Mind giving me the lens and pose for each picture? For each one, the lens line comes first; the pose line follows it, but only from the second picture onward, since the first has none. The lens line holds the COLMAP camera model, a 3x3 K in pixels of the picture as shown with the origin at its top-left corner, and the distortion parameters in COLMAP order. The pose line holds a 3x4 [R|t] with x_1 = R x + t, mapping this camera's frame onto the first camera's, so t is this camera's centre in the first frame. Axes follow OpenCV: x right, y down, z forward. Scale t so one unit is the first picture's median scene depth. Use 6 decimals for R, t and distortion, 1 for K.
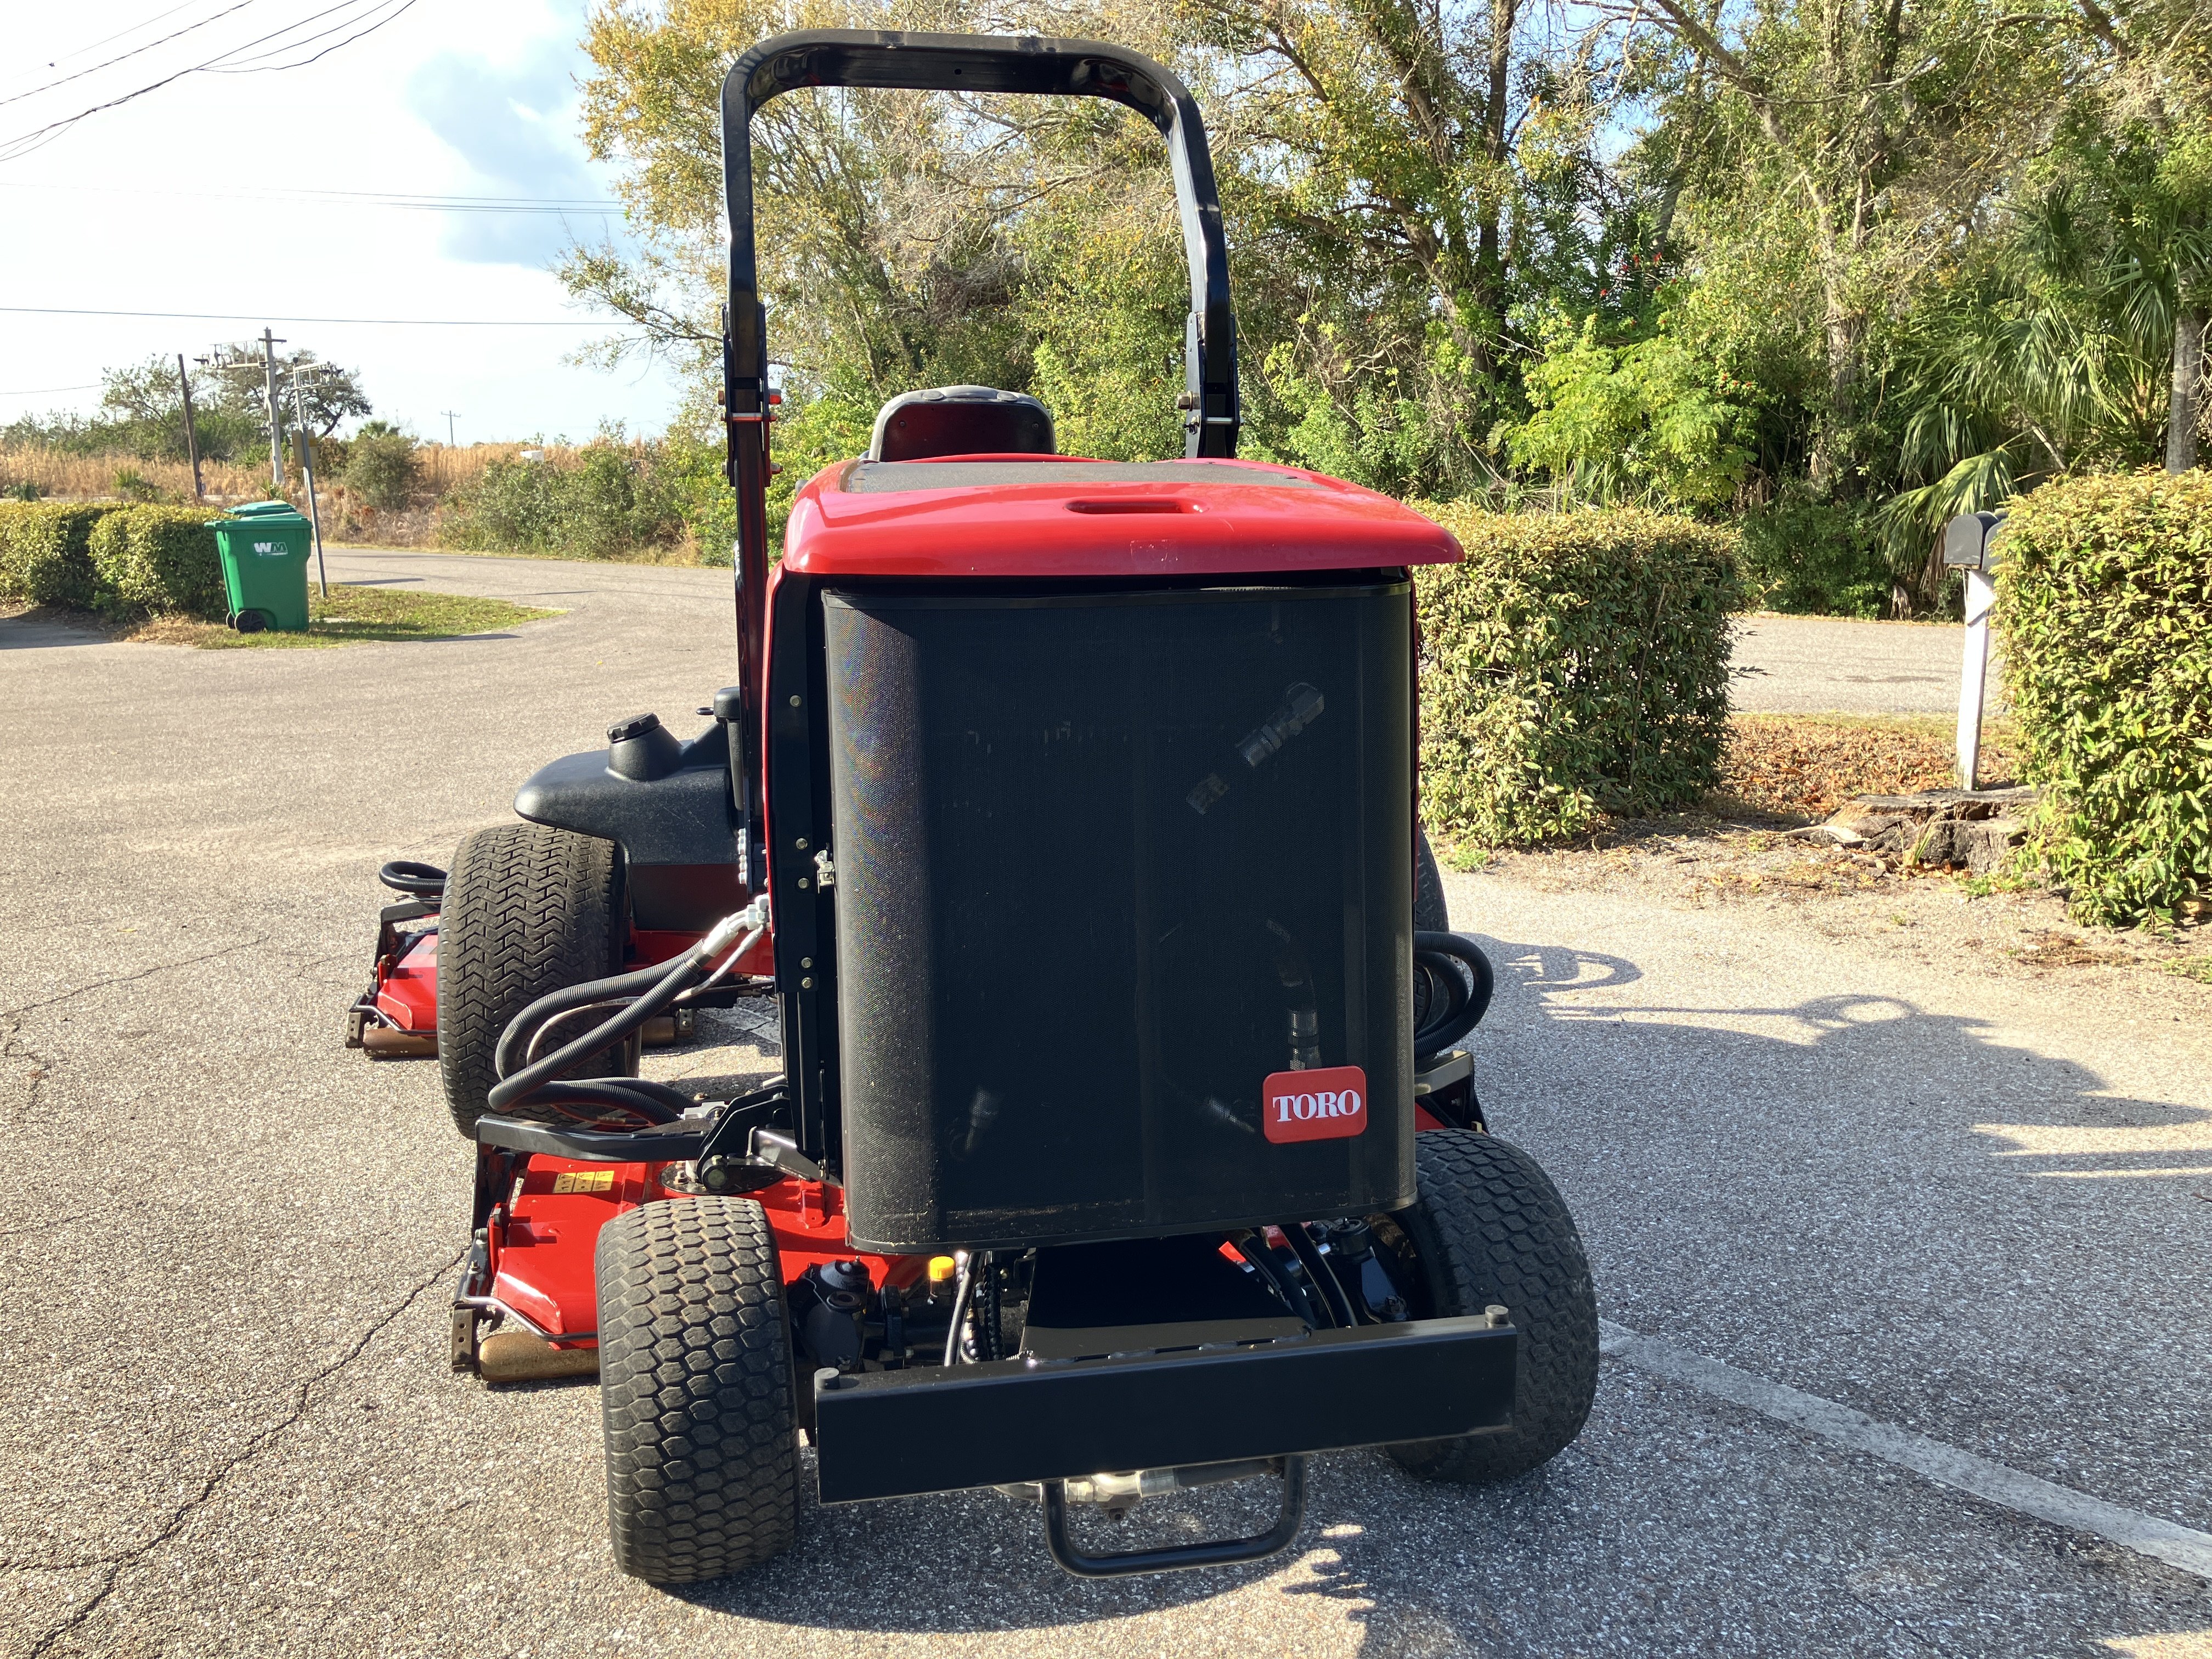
lens RADIAL K [[1816.4, 0, 1118.3], [0, 1816.4, 835.4], [0, 0, 1]] dist [0.024901, 0.001971]
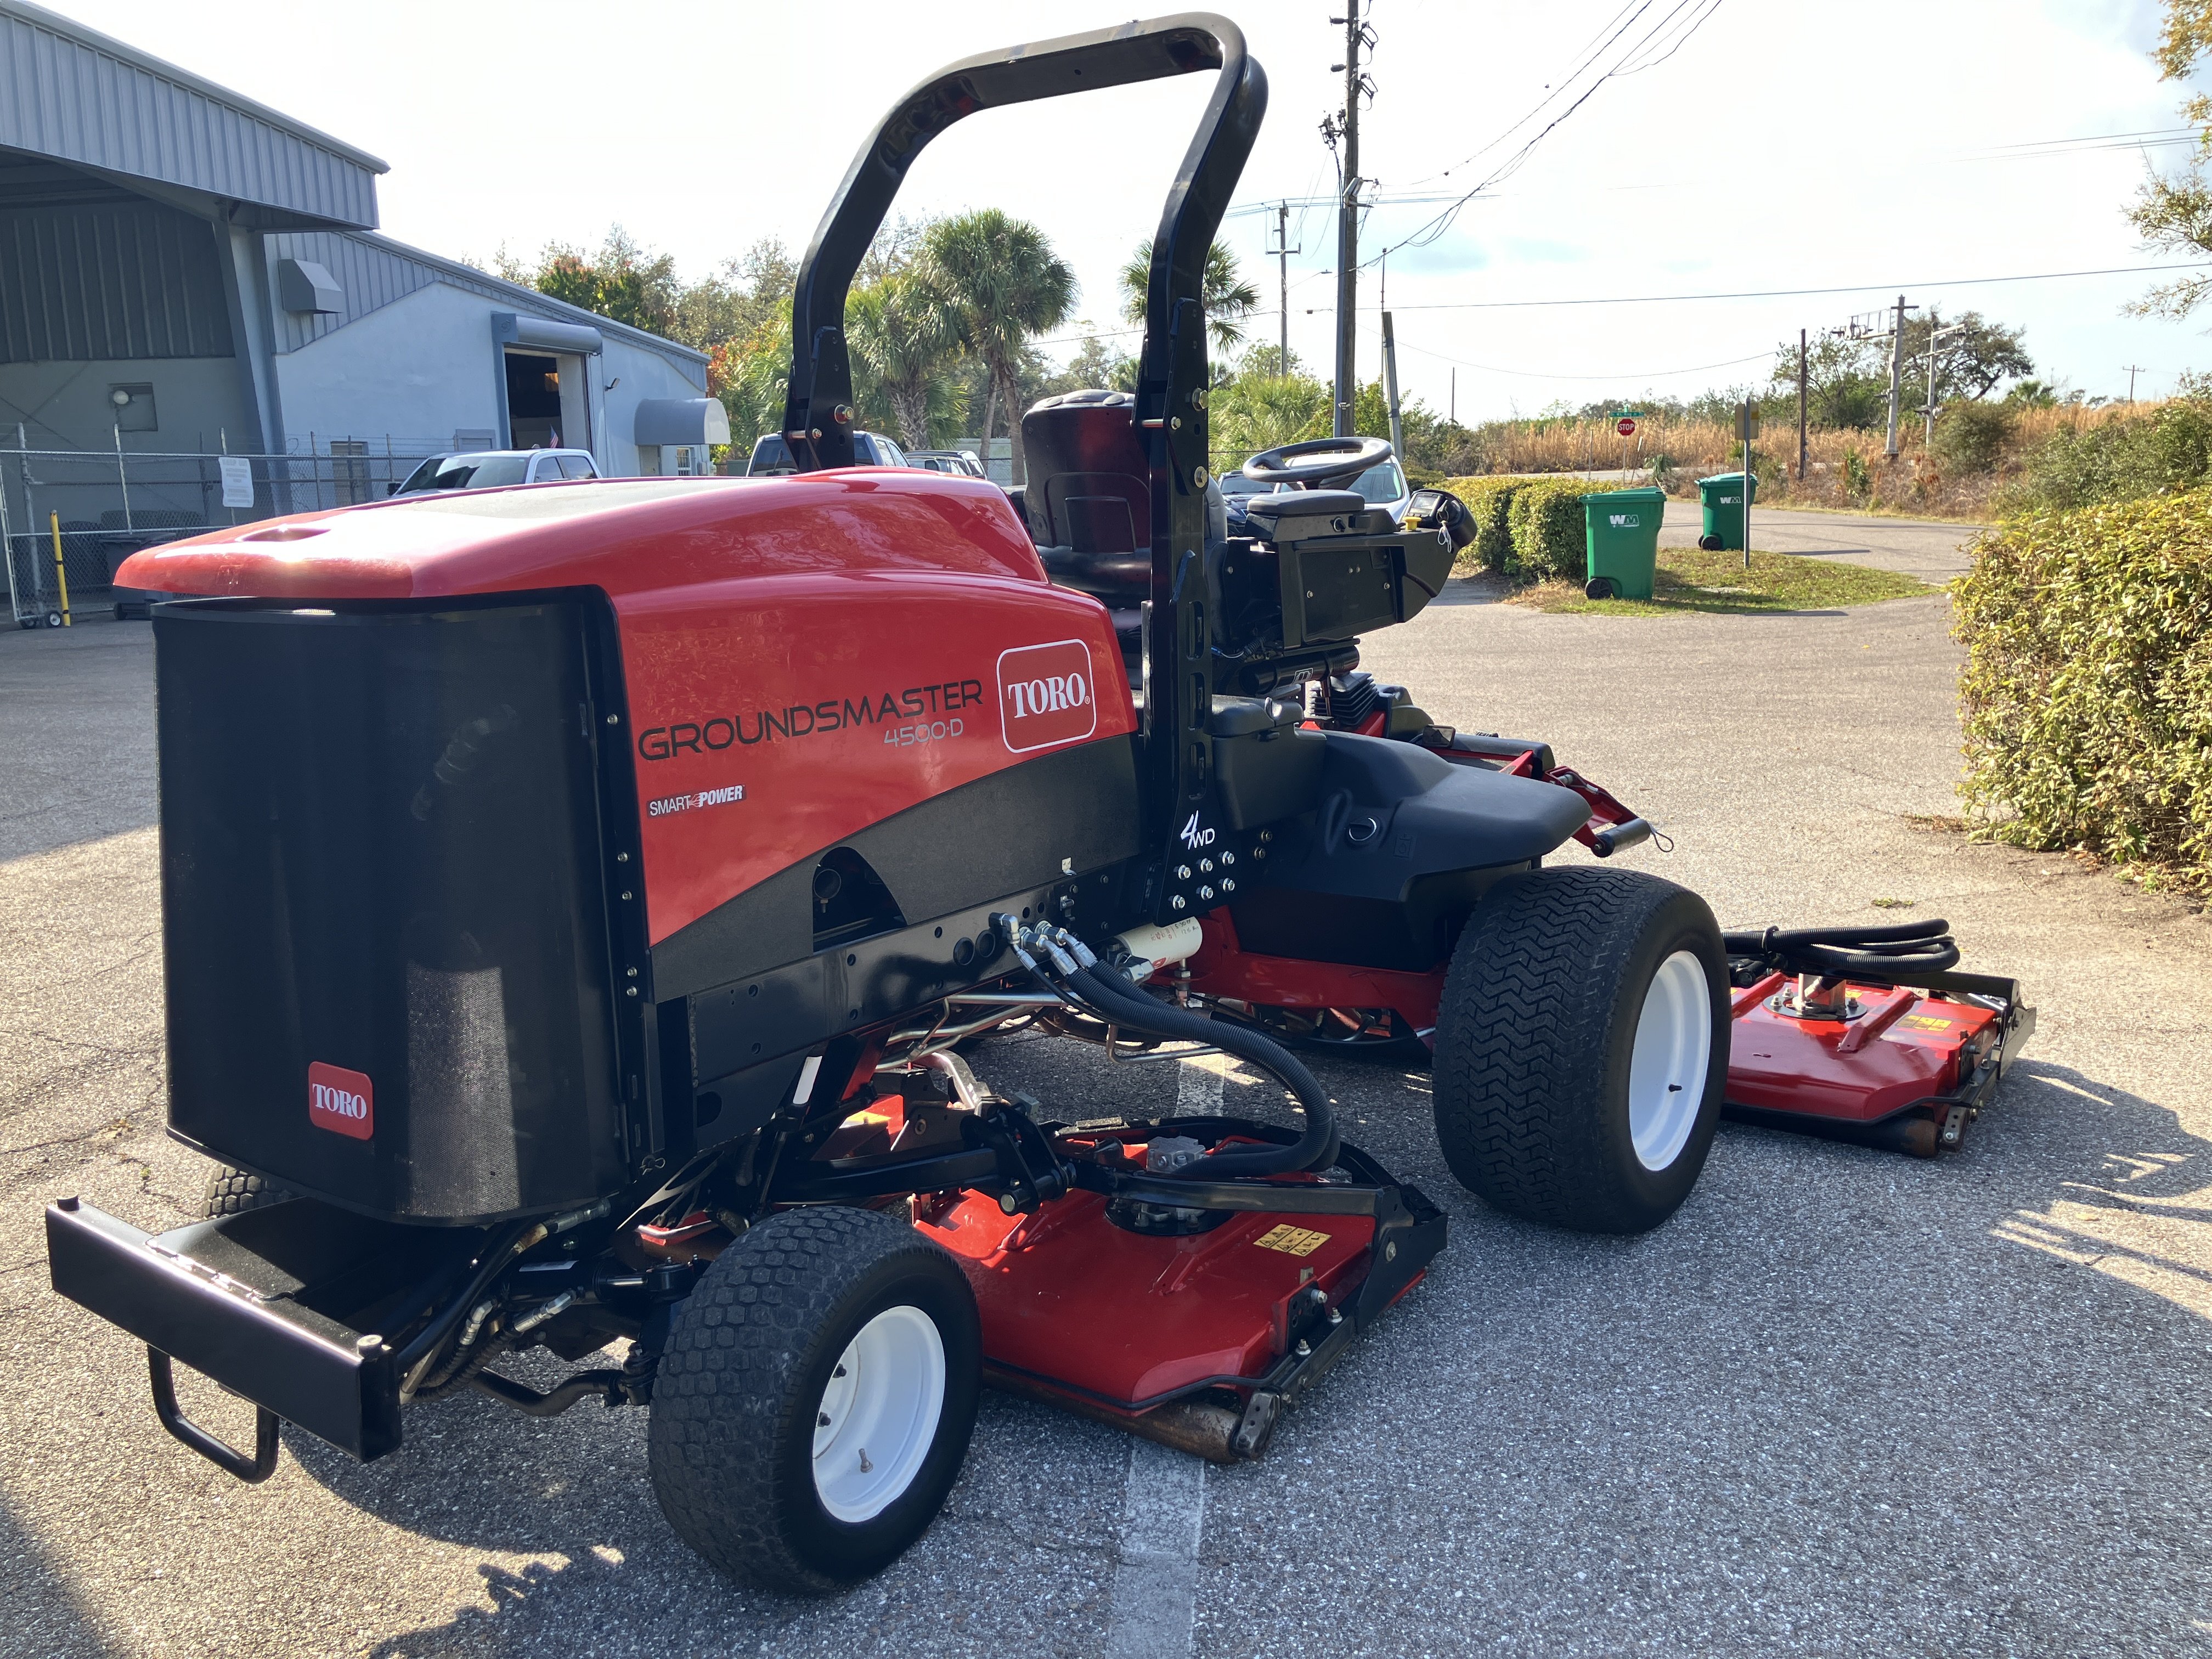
lens RADIAL K [[1816.4, 0, 1118.3], [0, 1816.4, 835.4], [0, 0, 1]] dist [0.024901, 0.001971]
pose [[0.669376, 0.140309, -0.729554, 0.136602], [-0.126783, 0.989173, 0.073914, -0.016617], [0.732026, 0.043019, 0.679918, 0.069607]]
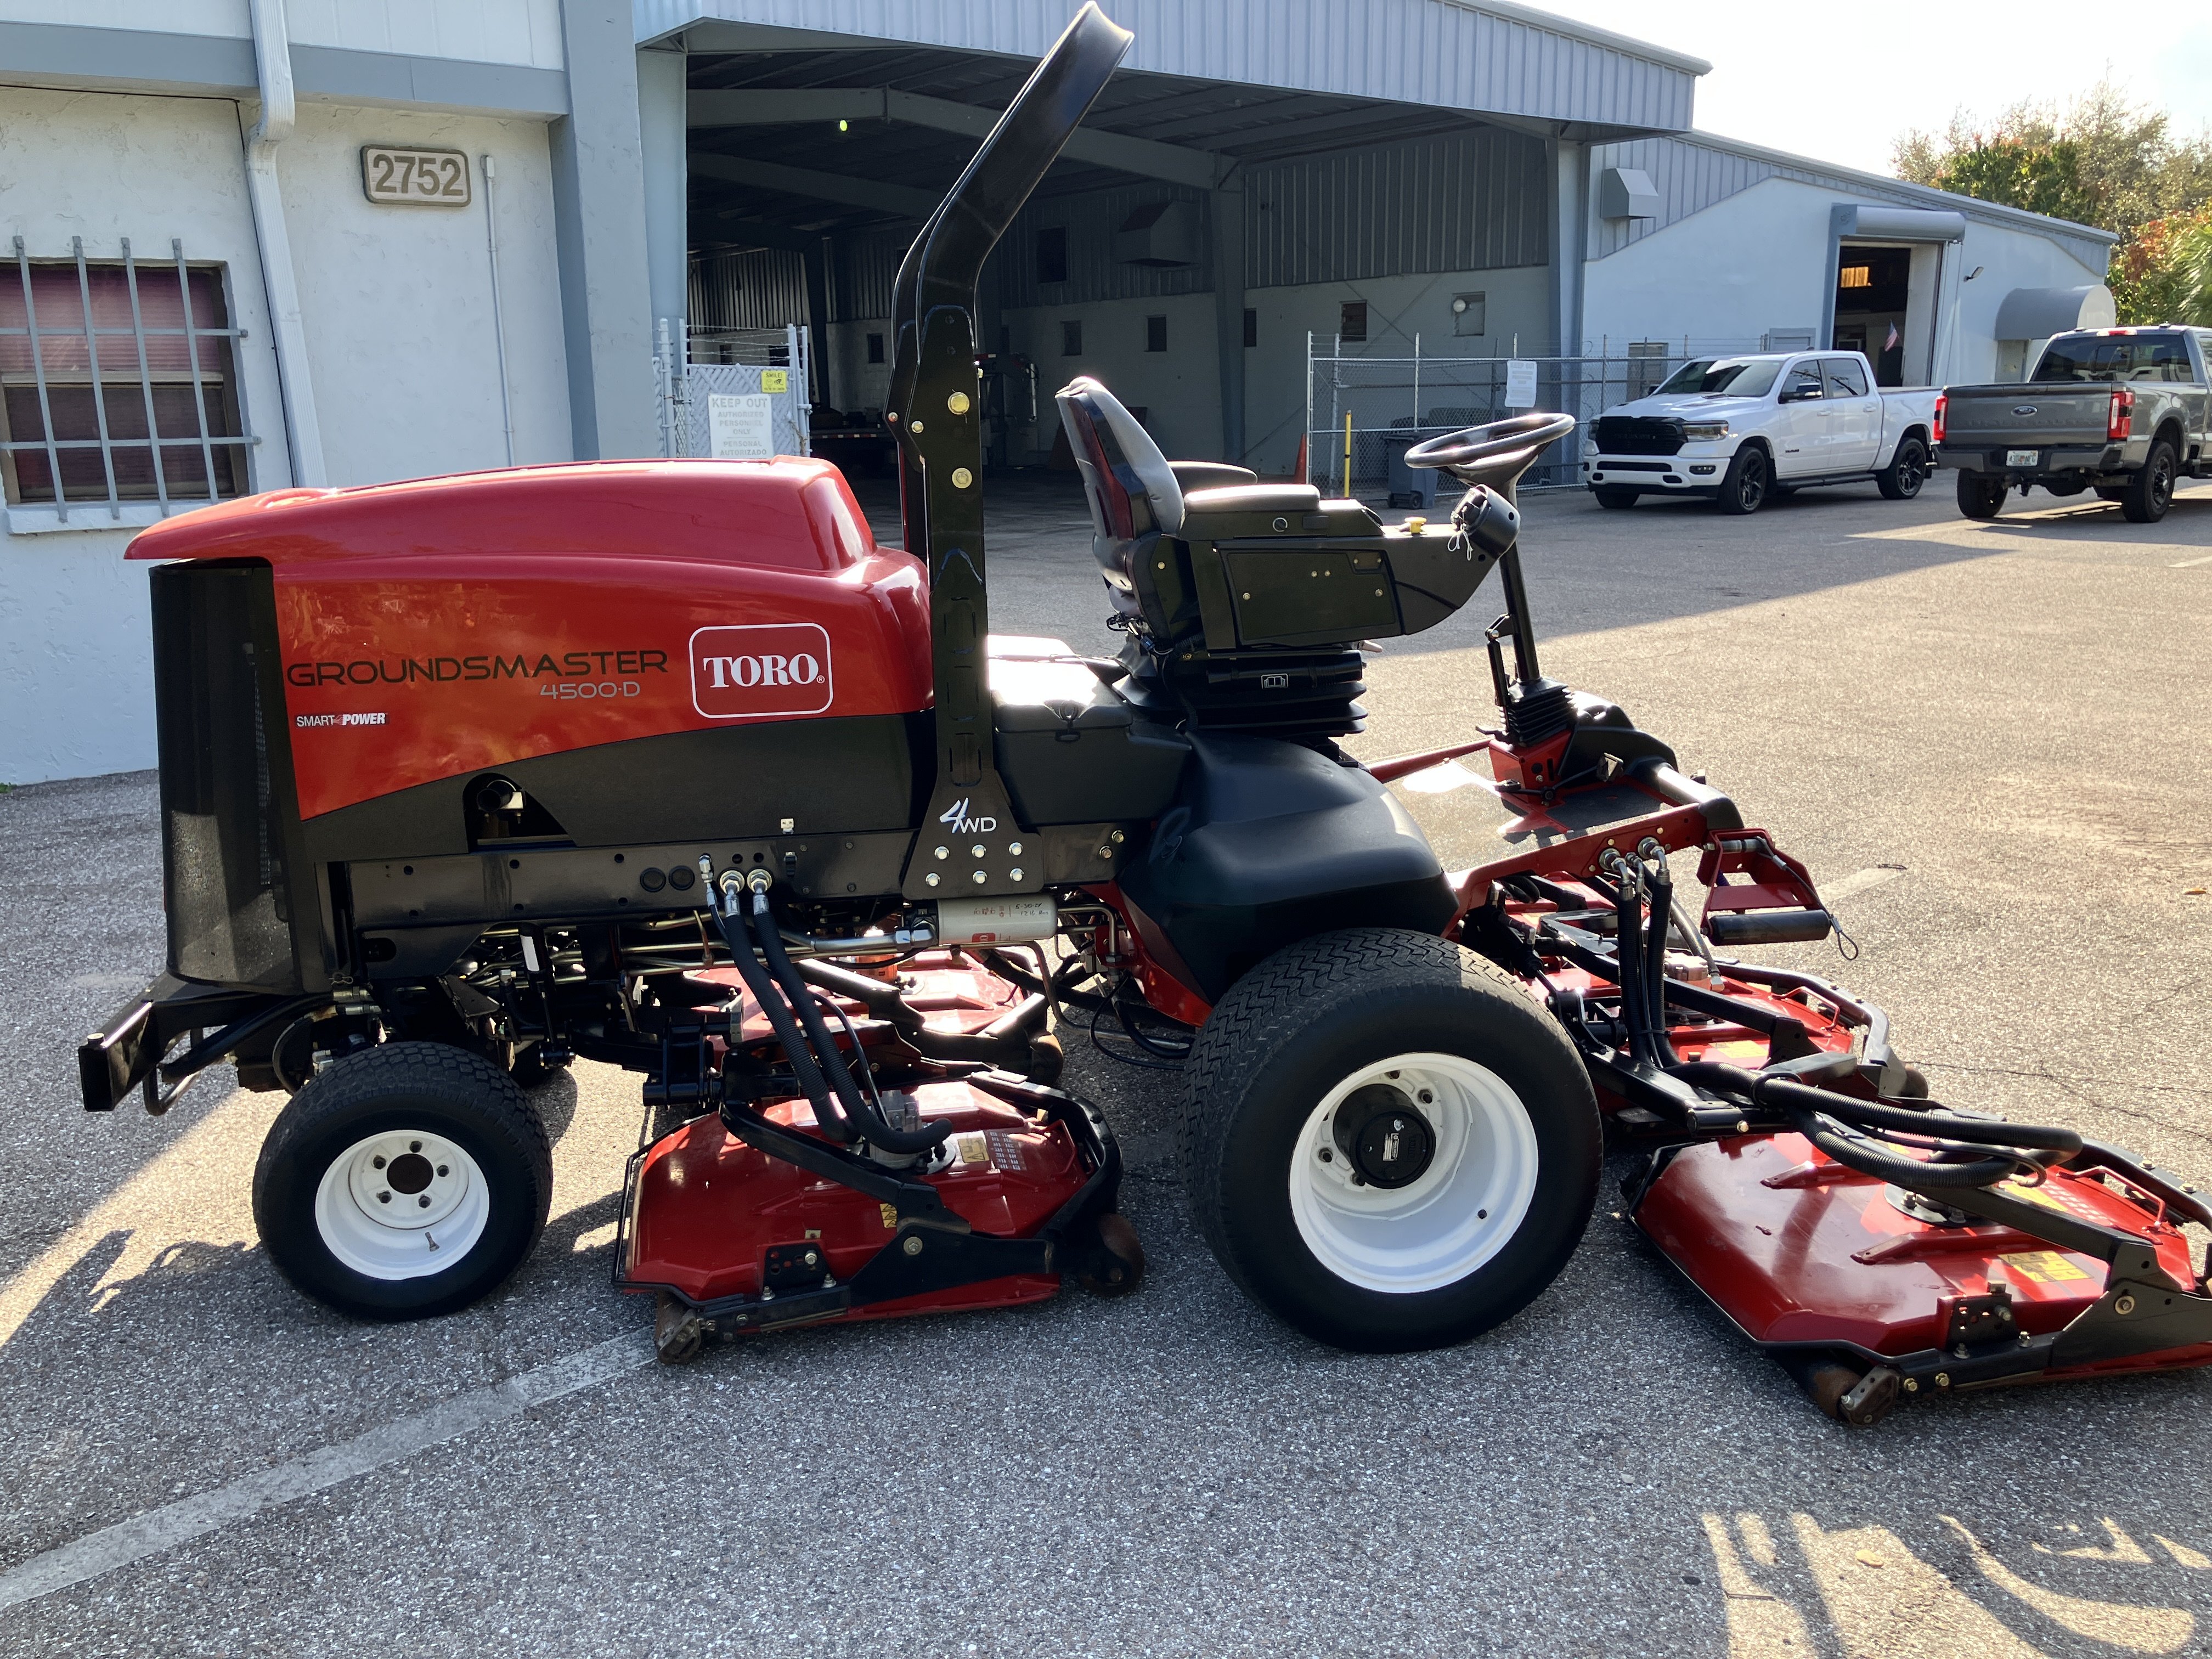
lens RADIAL K [[1832.7, 0, 1093.7], [0, 1832.7, 838.4], [0, 0, 1]] dist [-0.000834, -0.004146]
pose [[-0.032153, 0.247859, -0.968262, 0.192681], [-0.175371, 0.952335, 0.249605, -0.051828], [0.983977, 0.177830, 0.012847, 0.208413]]
